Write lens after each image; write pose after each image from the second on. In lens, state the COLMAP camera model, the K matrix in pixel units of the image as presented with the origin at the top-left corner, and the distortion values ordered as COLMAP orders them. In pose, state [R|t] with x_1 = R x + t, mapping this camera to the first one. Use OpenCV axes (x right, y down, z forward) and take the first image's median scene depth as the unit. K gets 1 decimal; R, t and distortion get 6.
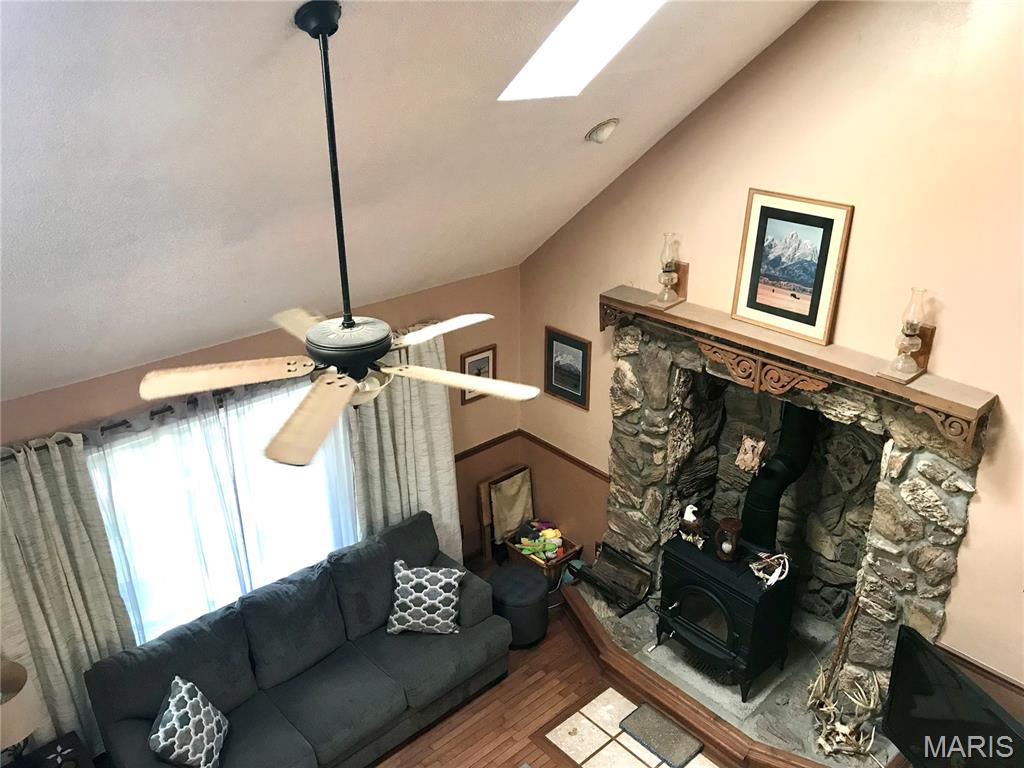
lens RADIAL K [[836.0, 0, 518.0], [0, 836.0, 373.7], [0, 0, 1]] dist [0.048256, -0.091120]
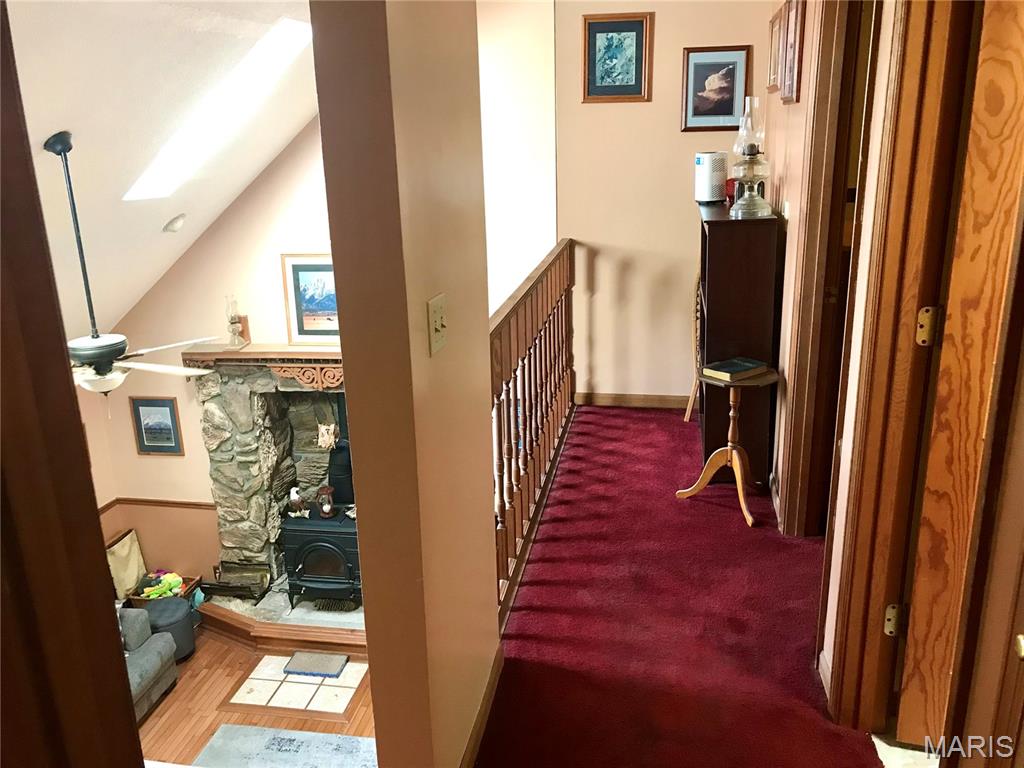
lens RADIAL K [[836.0, 0, 506.1], [0, 836.0, 373.9], [0, 0, 1]] dist [0.048256, -0.091120]
pose [[0.797035, -0.193165, 0.572209, -0.246449], [0.277134, 0.958806, -0.062352, 0.152845], [-0.536593, 0.208275, 0.817734, -0.310923]]
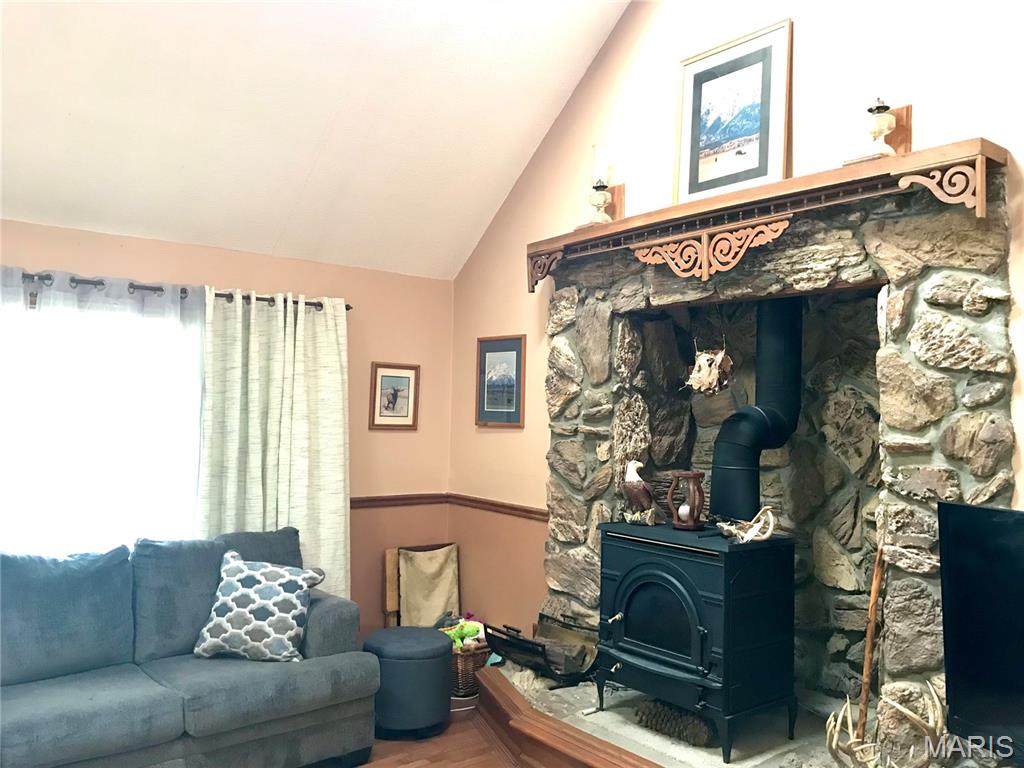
lens RADIAL K [[836.0, 0, 516.6], [0, 836.0, 375.5], [0, 0, 1]] dist [0.048256, -0.091120]
pose [[0.998126, 0.019895, -0.057875, 0.138369], [-0.043833, 0.892353, -0.449204, 0.399600], [0.042708, 0.450899, 0.891553, 0.304893]]
